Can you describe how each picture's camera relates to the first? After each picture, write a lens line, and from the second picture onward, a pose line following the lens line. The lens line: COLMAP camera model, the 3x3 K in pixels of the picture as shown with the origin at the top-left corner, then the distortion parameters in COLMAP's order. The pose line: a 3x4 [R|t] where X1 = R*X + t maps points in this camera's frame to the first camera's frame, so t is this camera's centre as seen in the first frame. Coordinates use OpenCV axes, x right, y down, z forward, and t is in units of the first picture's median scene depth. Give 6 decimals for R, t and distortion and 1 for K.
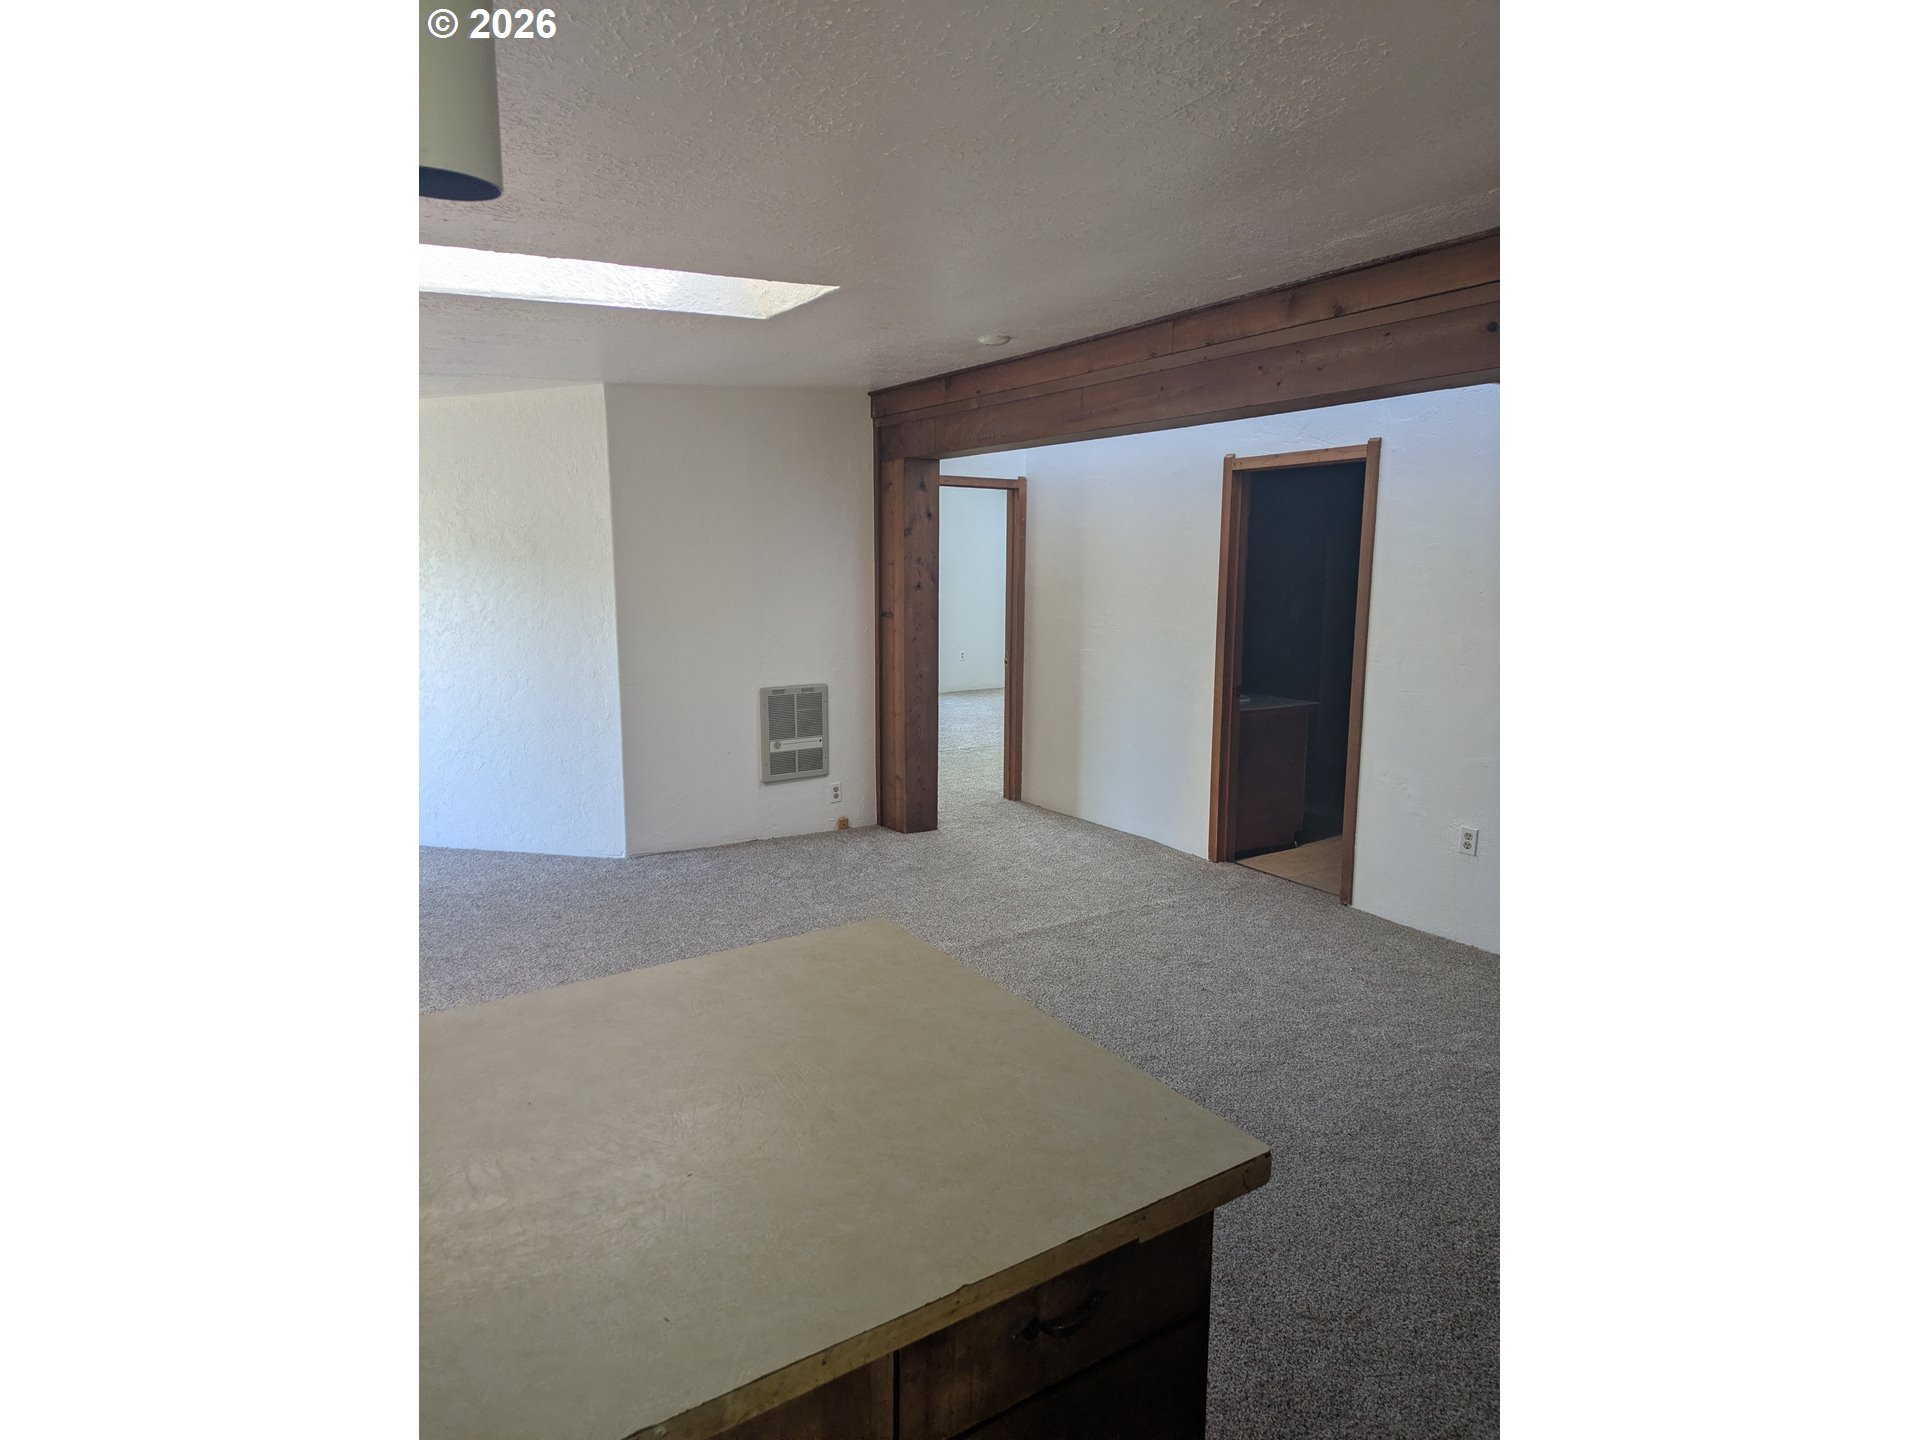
lens RADIAL K [[1030.9, 0, 960.0], [0, 1030.9, 720.0], [0, 0, 1]] dist [-0.001903, -0.000504]
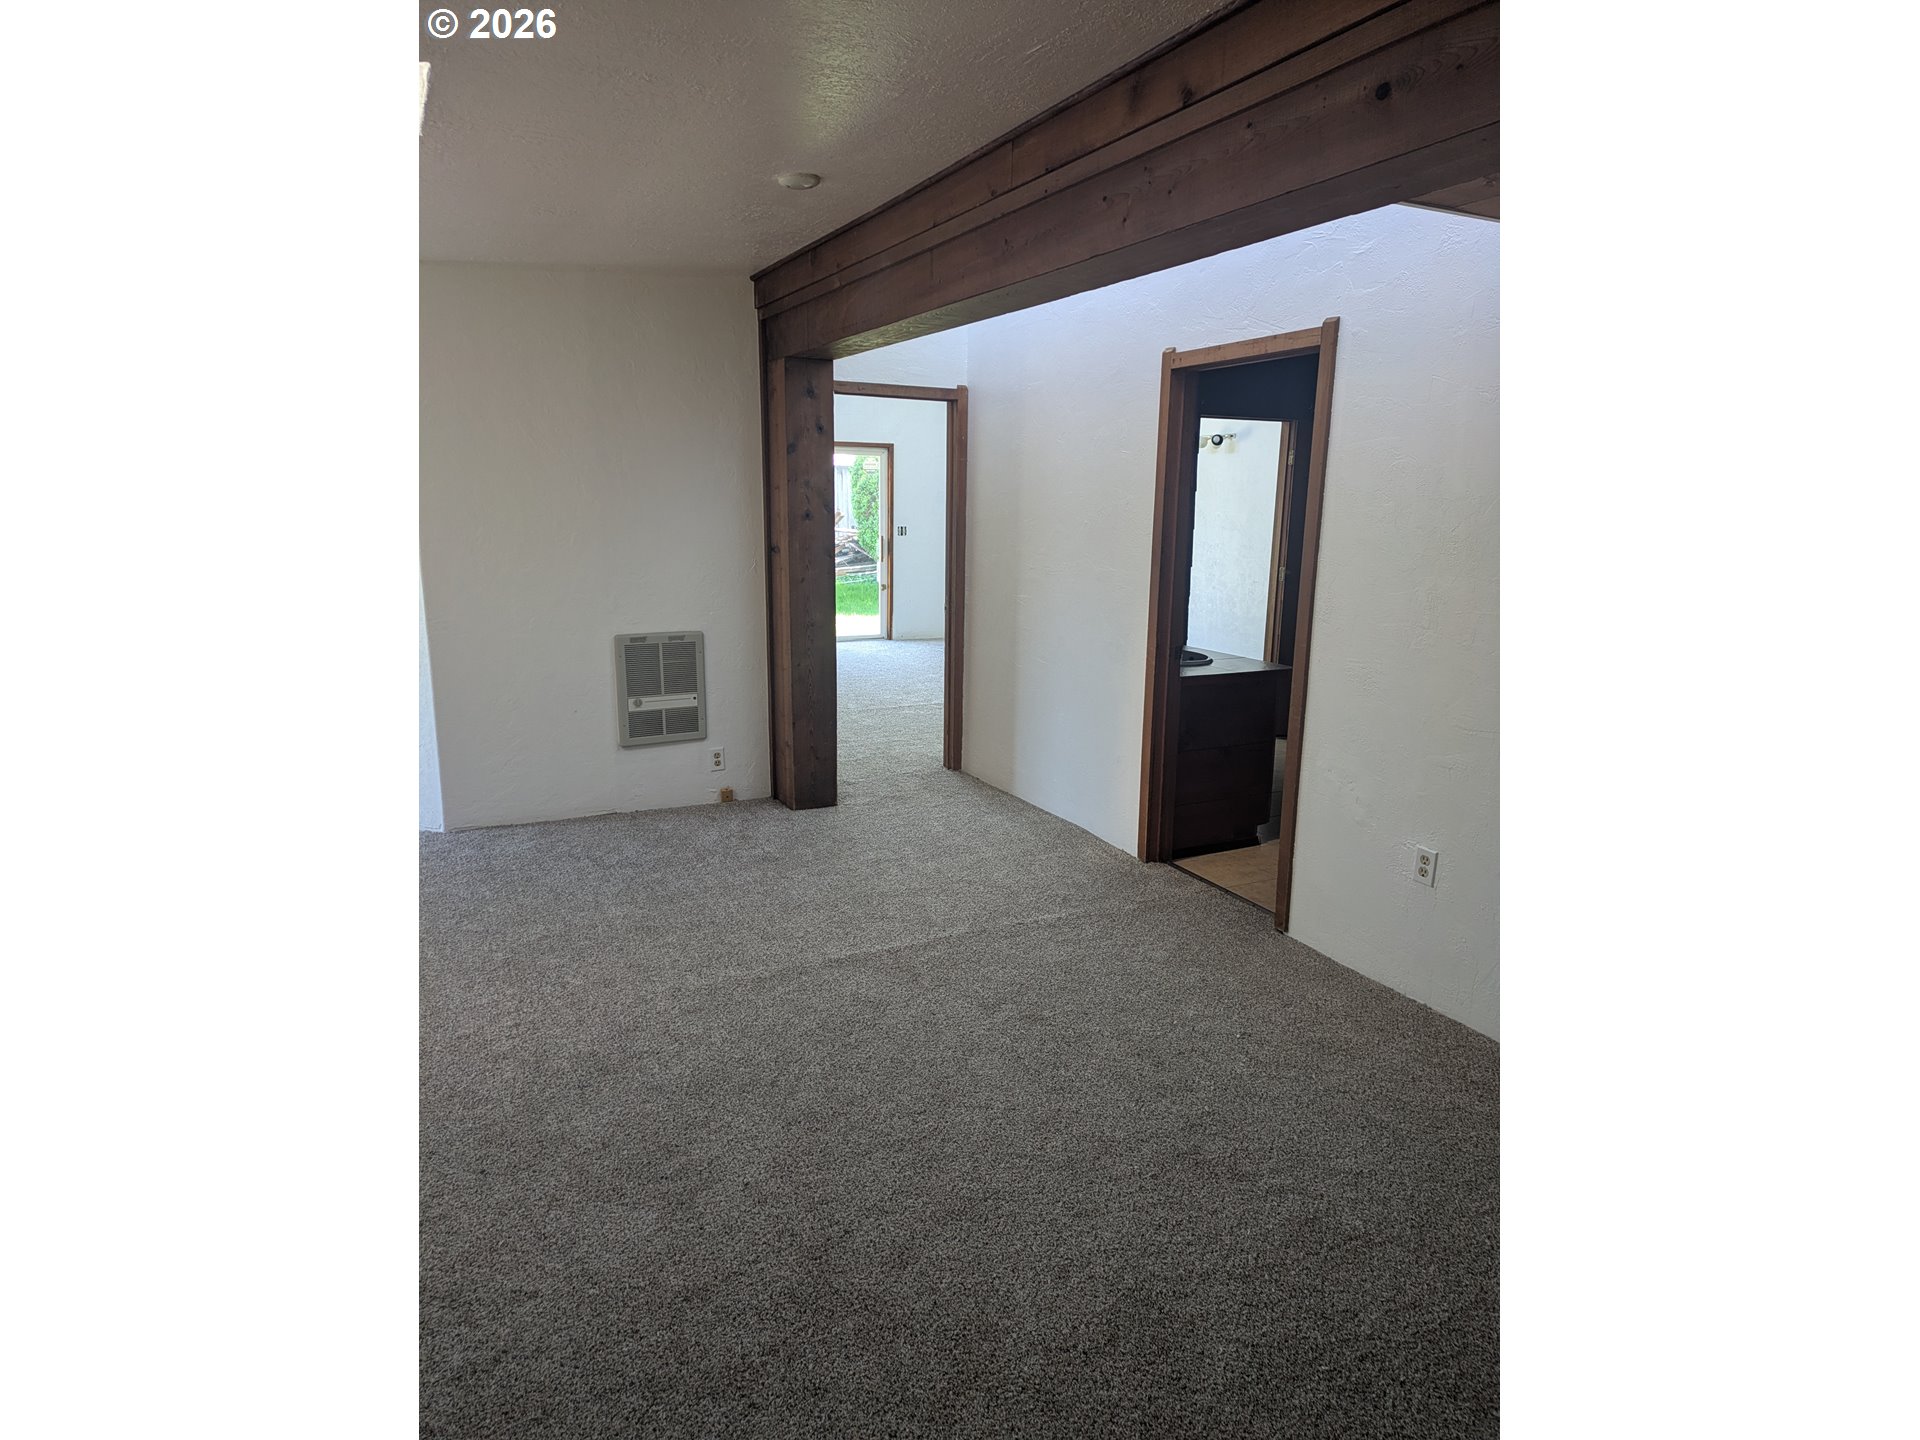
lens RADIAL K [[1055.2, 0, 960.0], [0, 1055.2, 720.0], [0, 0, 1]] dist [0.013366, -0.000907]
pose [[0.996387, 0.026963, -0.080534, 0.156983], [-0.022345, 0.998083, 0.057710, -0.017658], [0.081935, -0.055702, 0.995080, 0.157050]]
